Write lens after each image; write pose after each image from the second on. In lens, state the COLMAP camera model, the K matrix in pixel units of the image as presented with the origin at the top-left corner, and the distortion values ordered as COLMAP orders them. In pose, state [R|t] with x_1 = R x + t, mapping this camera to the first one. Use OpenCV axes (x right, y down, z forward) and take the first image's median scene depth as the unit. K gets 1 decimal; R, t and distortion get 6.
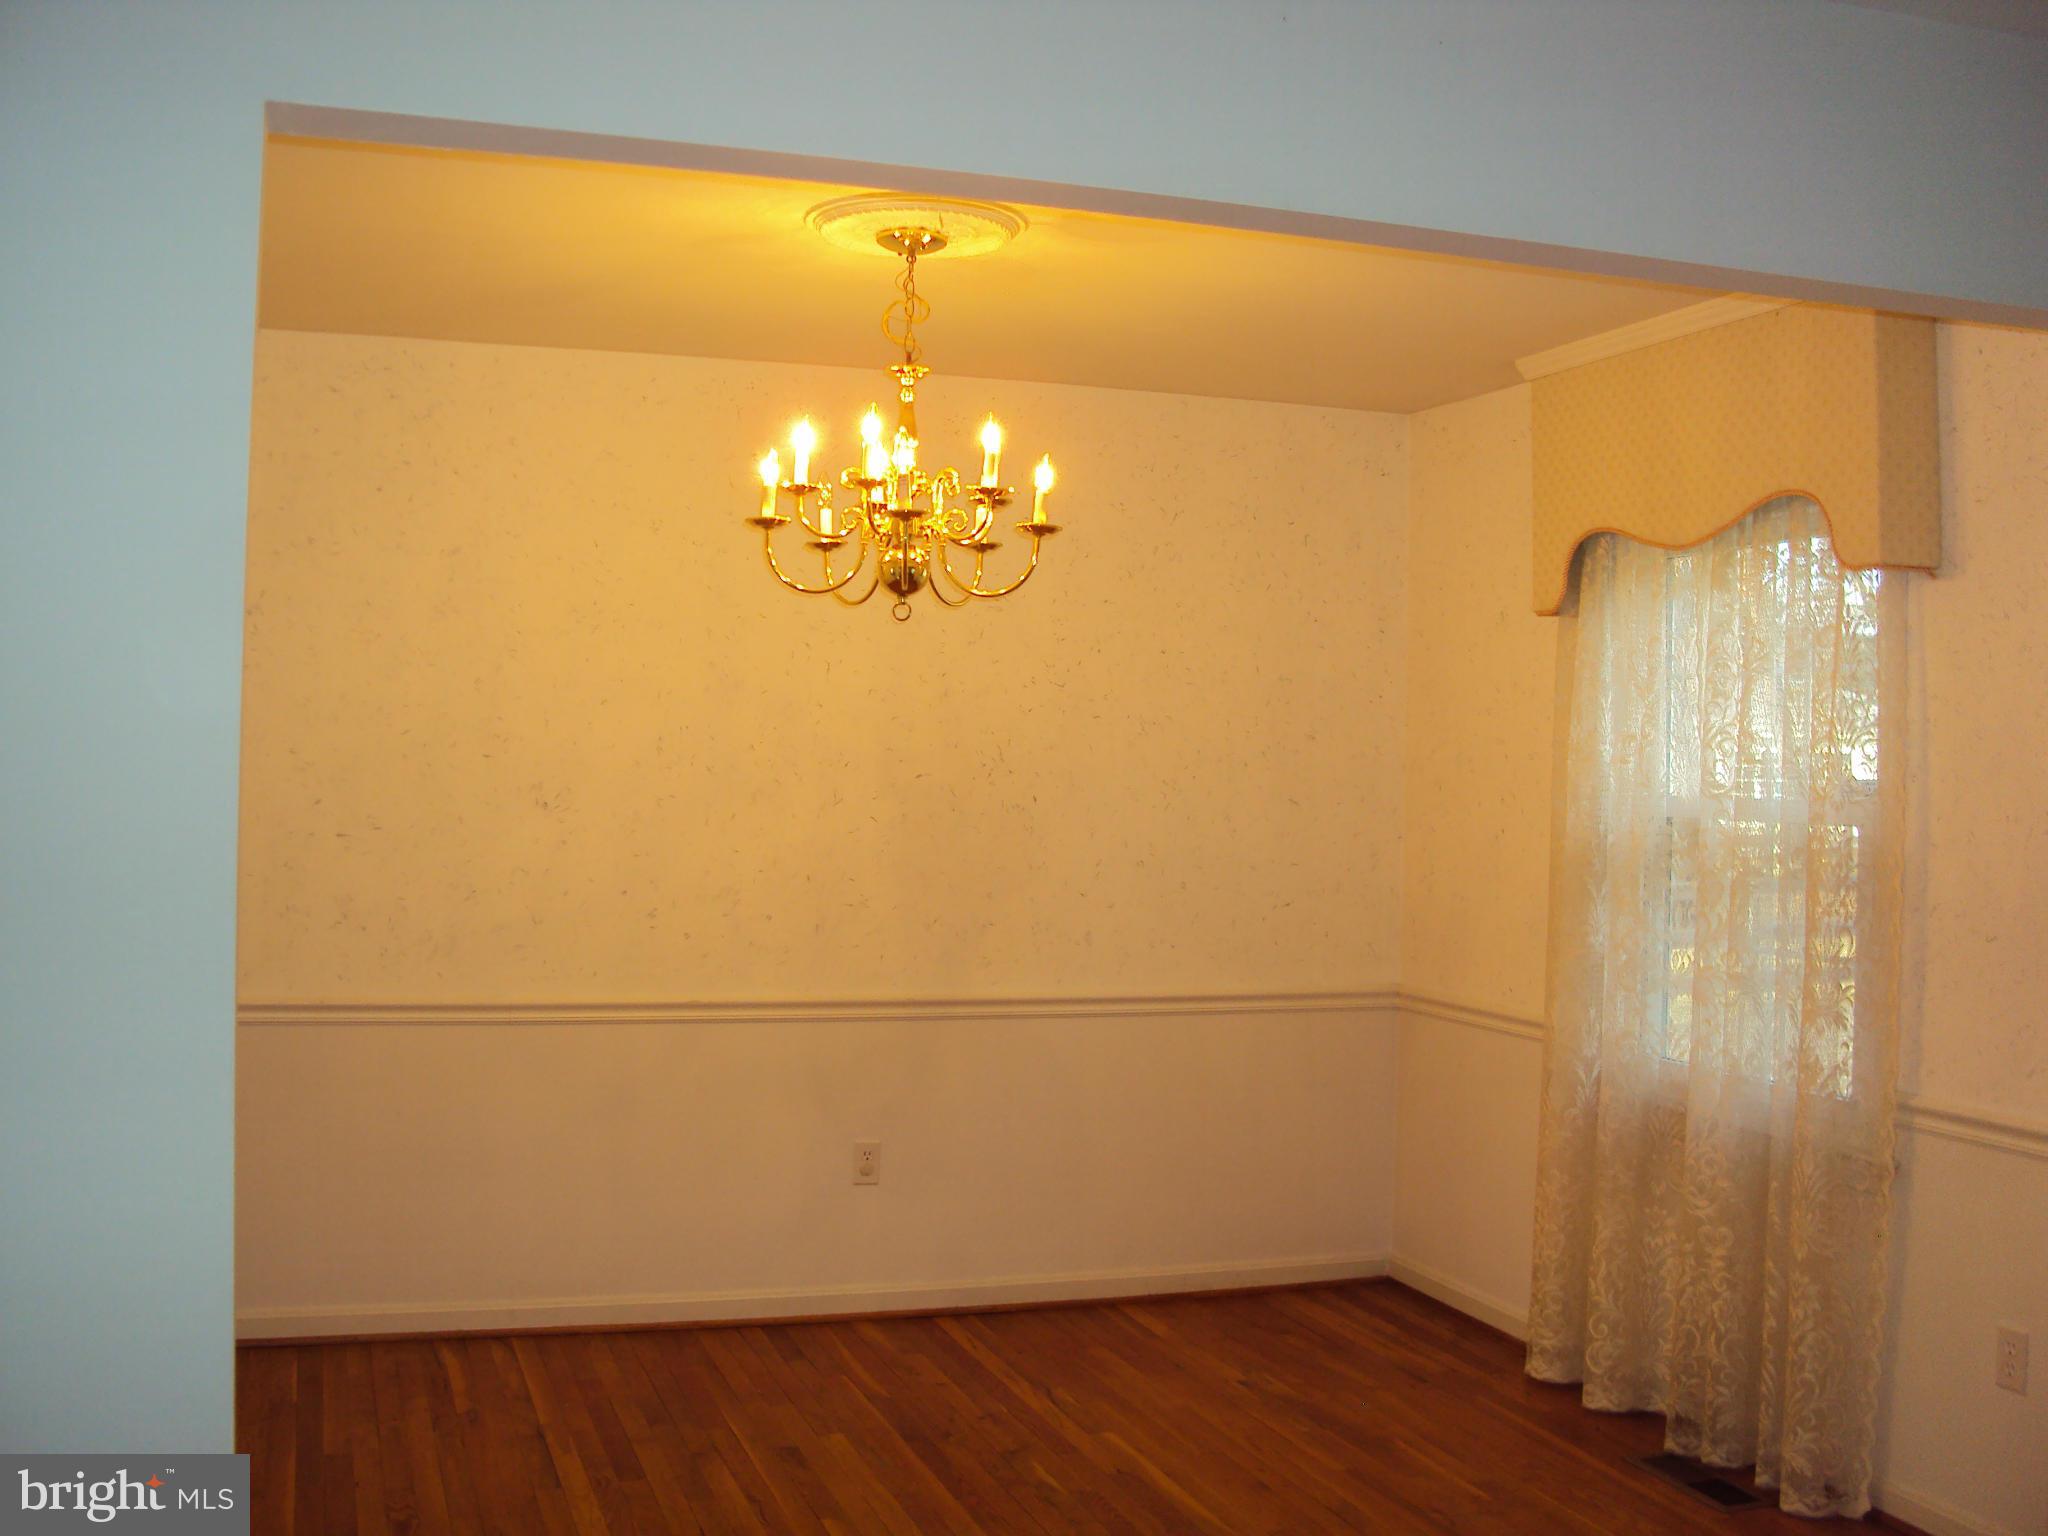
lens RADIAL K [[2182.3, 0, 1024.0], [0, 2182.3, 768.0], [0, 0, 1]] dist [-0.152151, 0.245084]
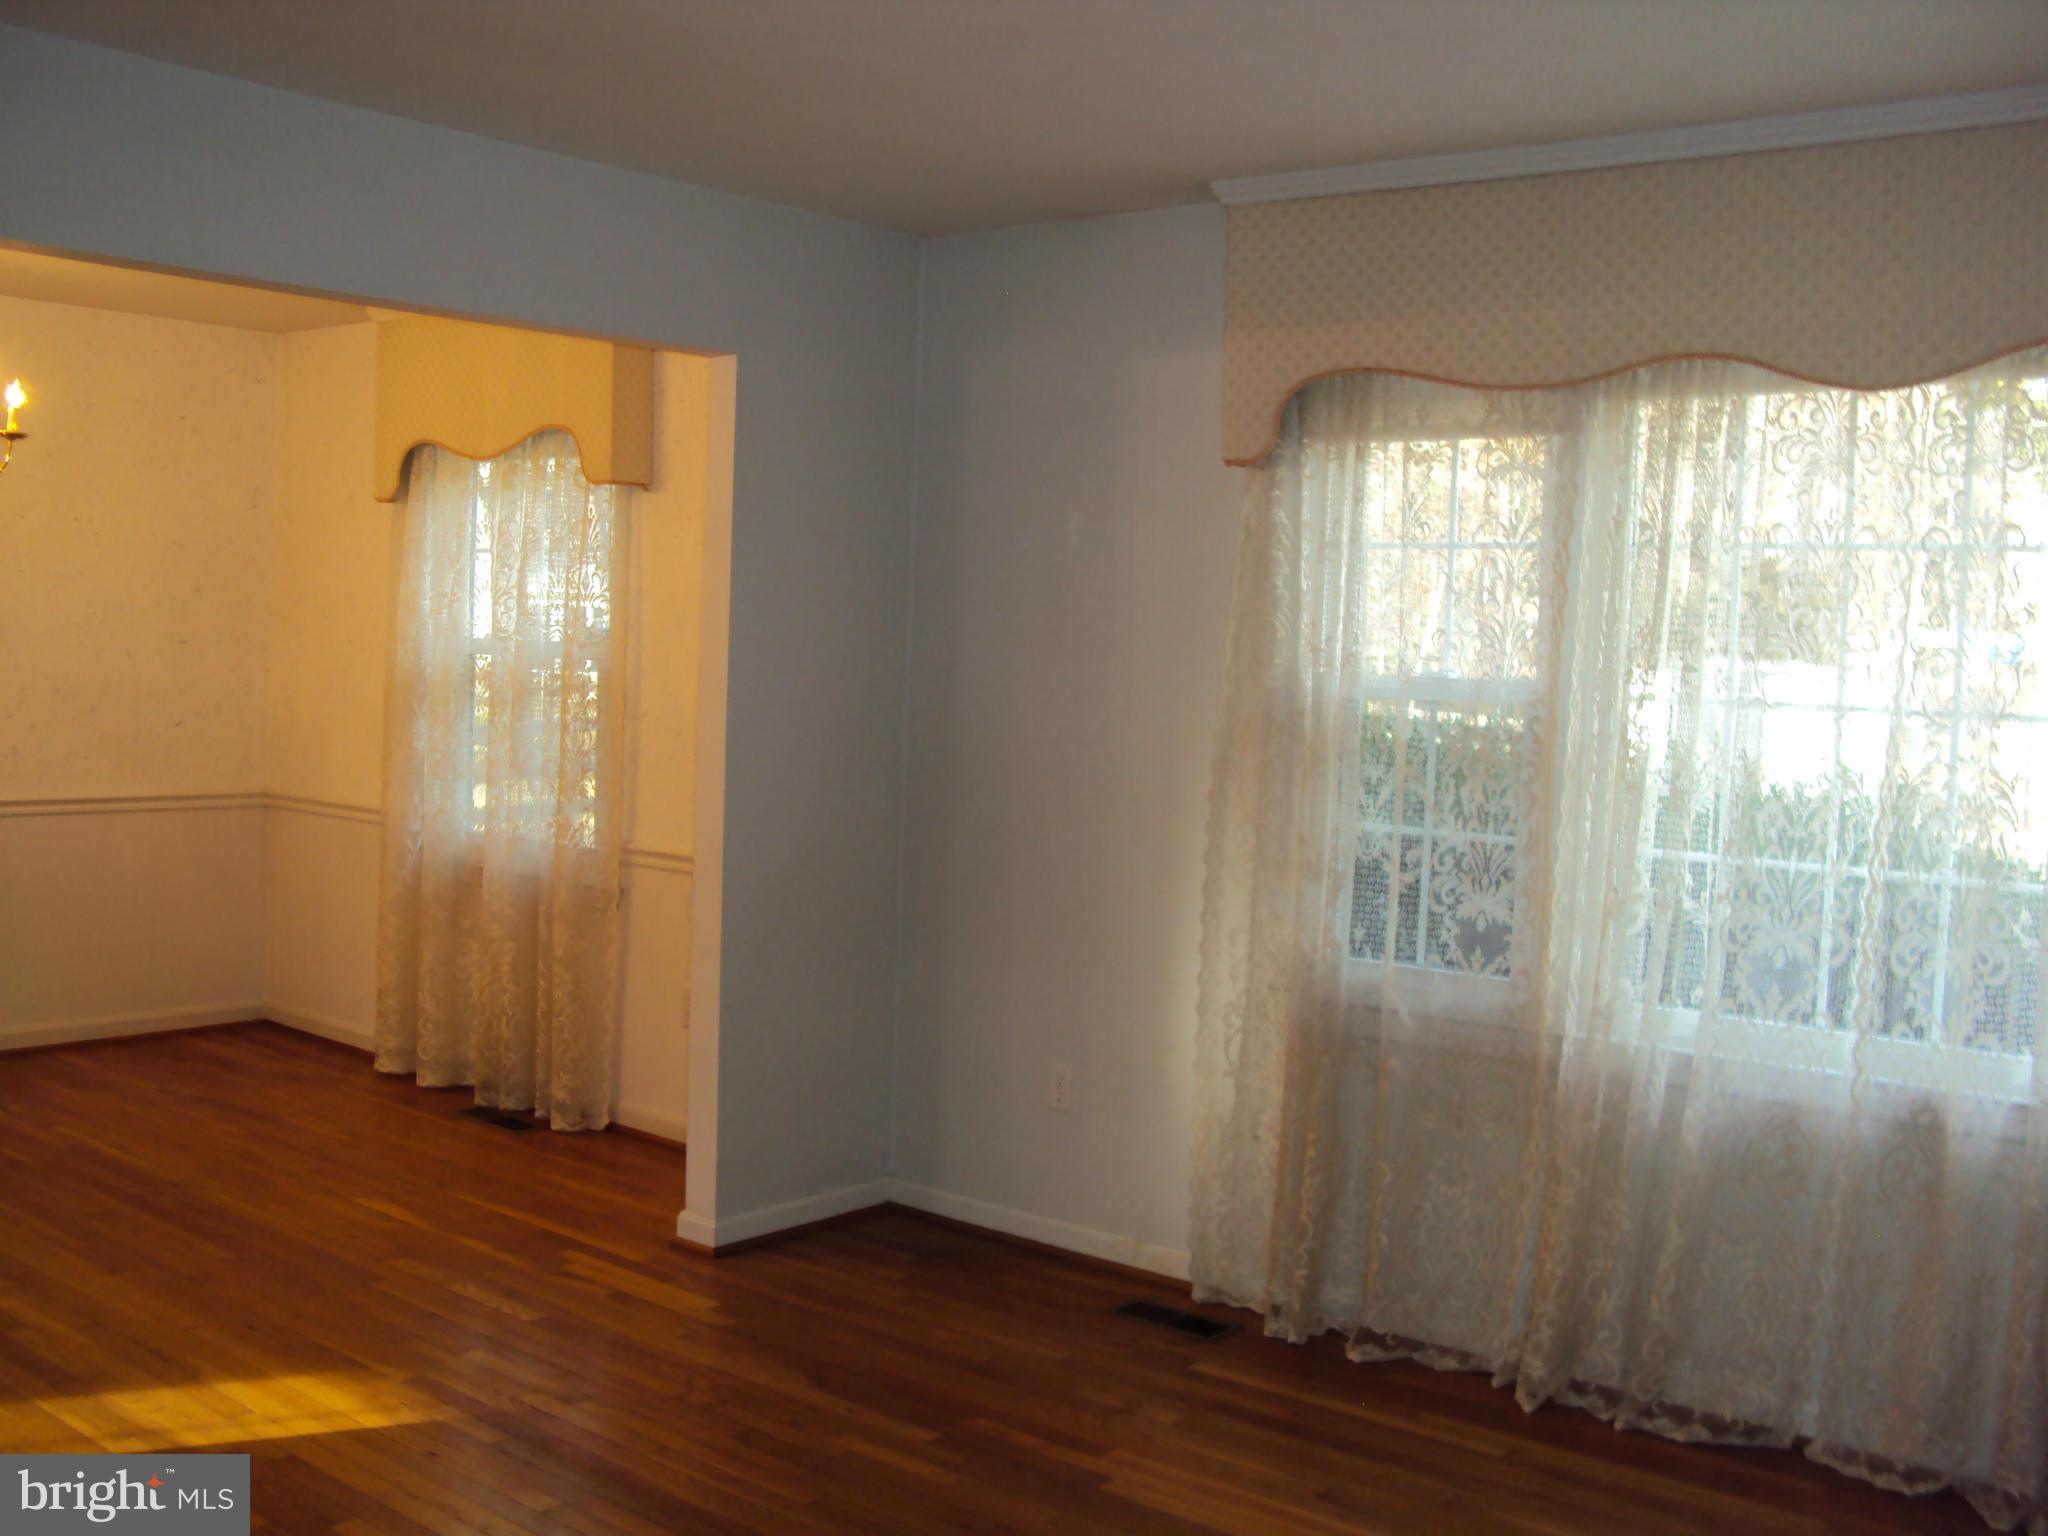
lens RADIAL K [[2065.0, 0, 1020.5], [0, 2065.0, 722.7], [0, 0, 1]] dist [-0.305354, 0.350930]
pose [[0.854546, -0.012939, 0.519214, -0.073770], [-0.015705, 0.998589, 0.050733, -0.004242], [-0.519138, -0.051508, 0.853137, -0.294535]]
